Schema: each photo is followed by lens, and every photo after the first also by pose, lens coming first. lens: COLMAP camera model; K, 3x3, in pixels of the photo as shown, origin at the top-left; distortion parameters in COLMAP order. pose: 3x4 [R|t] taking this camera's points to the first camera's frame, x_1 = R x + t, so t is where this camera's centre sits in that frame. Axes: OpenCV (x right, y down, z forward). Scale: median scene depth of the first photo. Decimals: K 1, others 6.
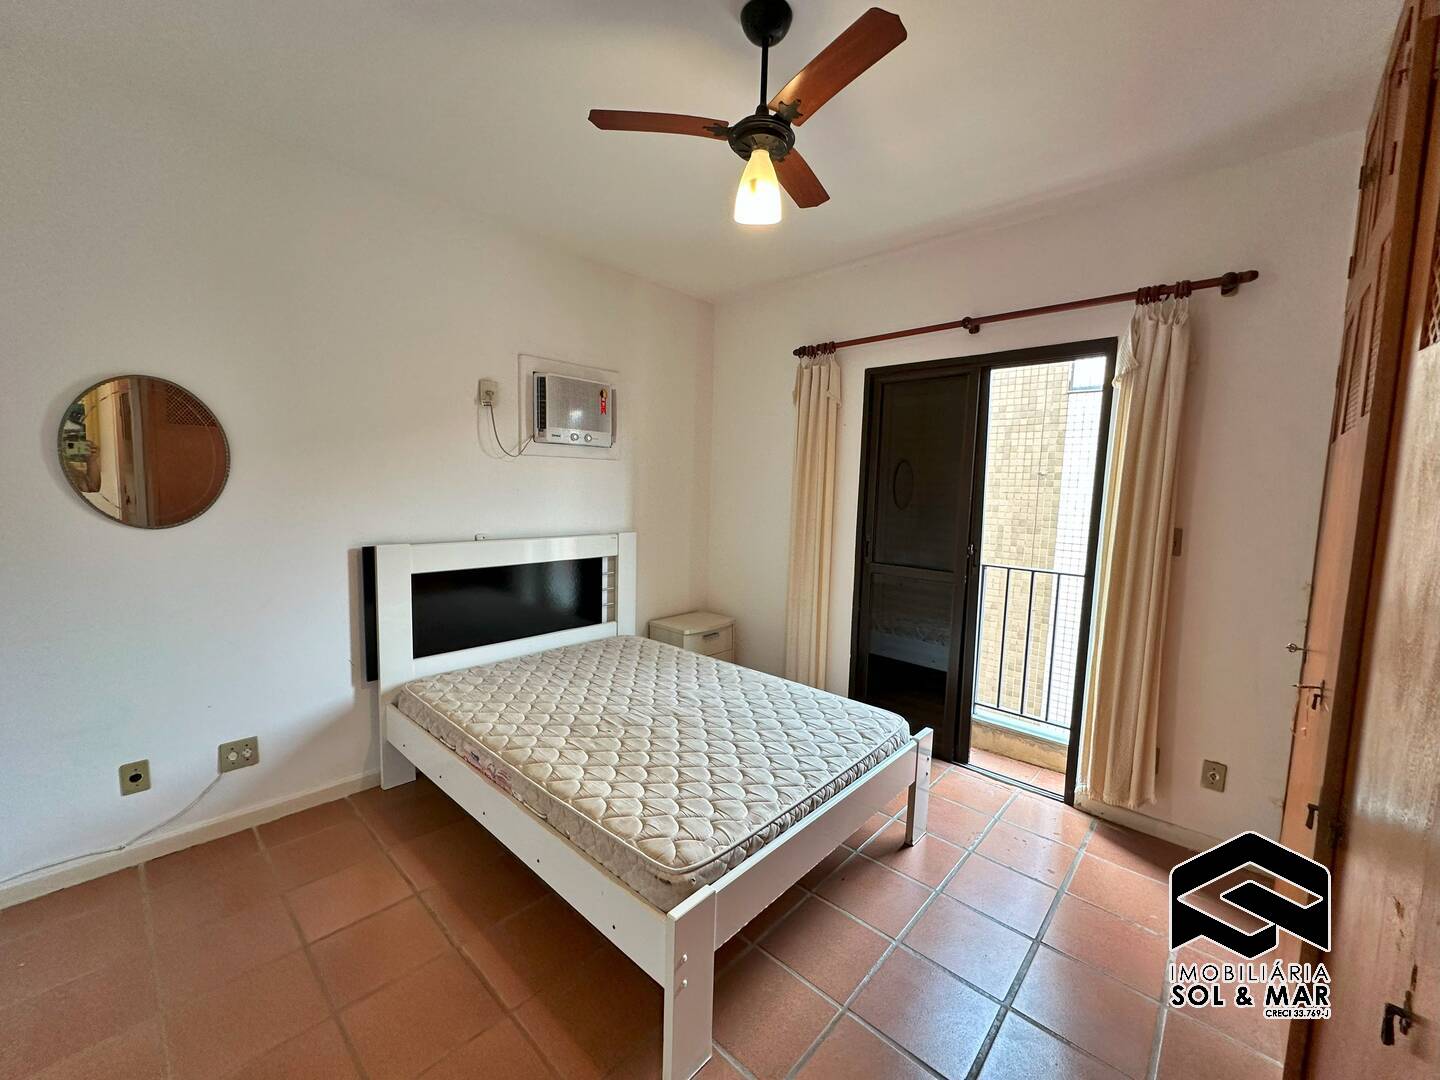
lens RADIAL K [[574.2, 0, 720.0], [0, 574.2, 540.0], [0, 0, 1]] dist [-0.001945, 0.000494]
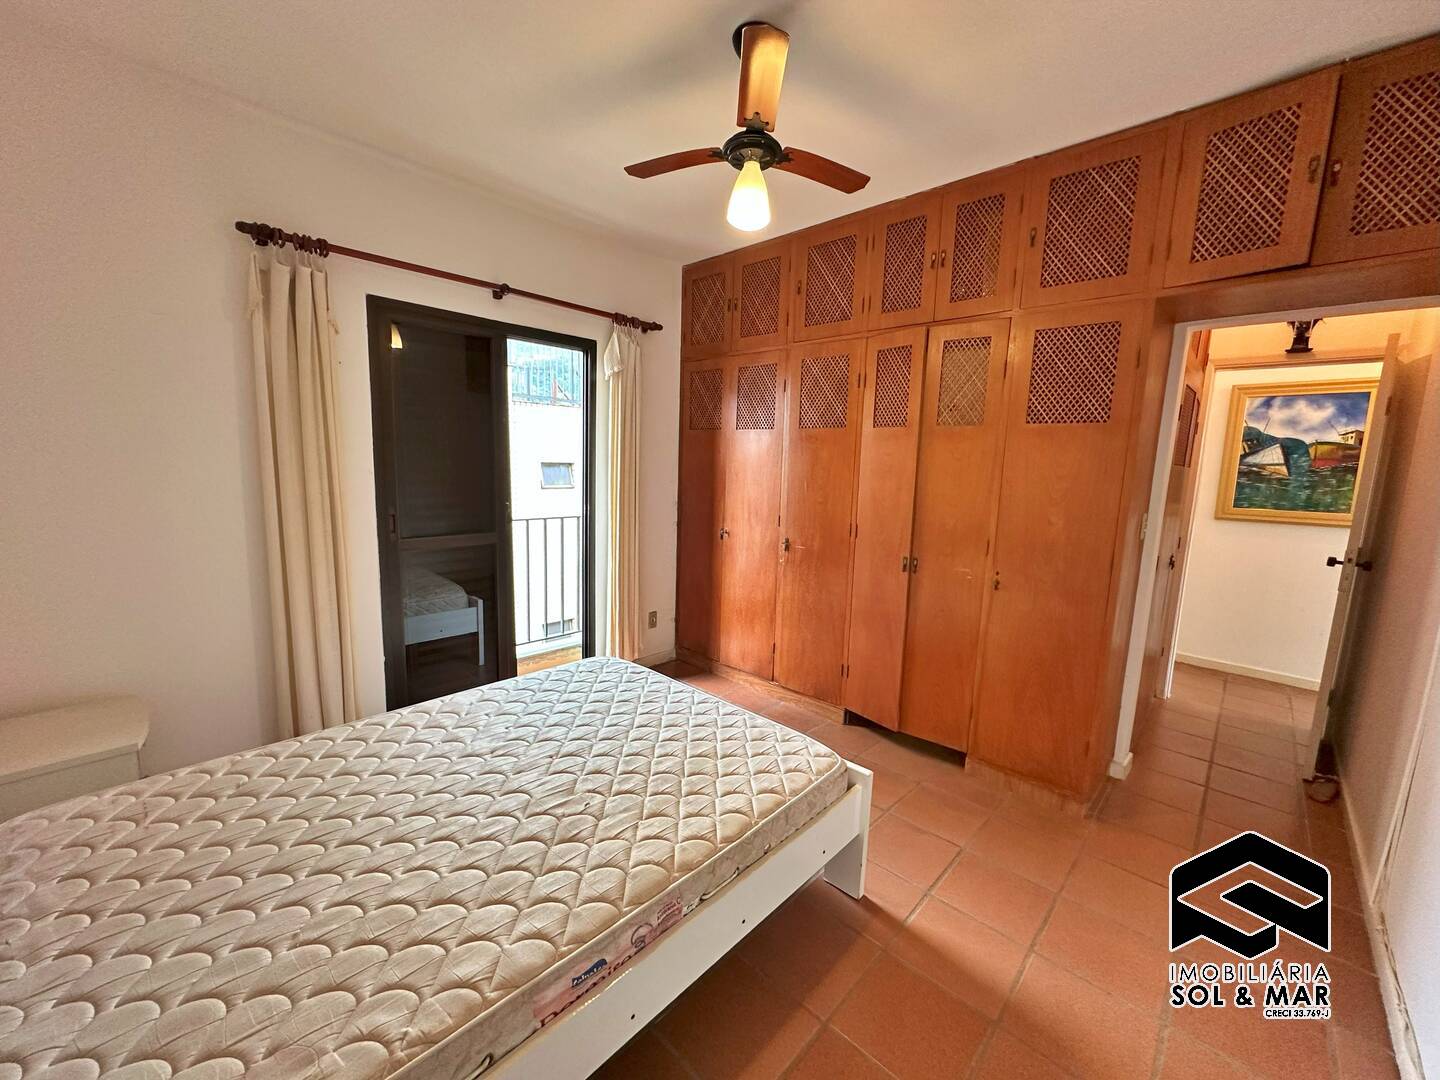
lens RADIAL K [[574.2, 0, 720.0], [0, 574.2, 540.0], [0, 0, 1]] dist [-0.001945, 0.000494]
pose [[0.009930, -0.170468, 0.985313, -0.739676], [0.057738, 0.983815, 0.169627, -0.097377], [-0.998282, 0.055205, 0.019612, 0.691291]]
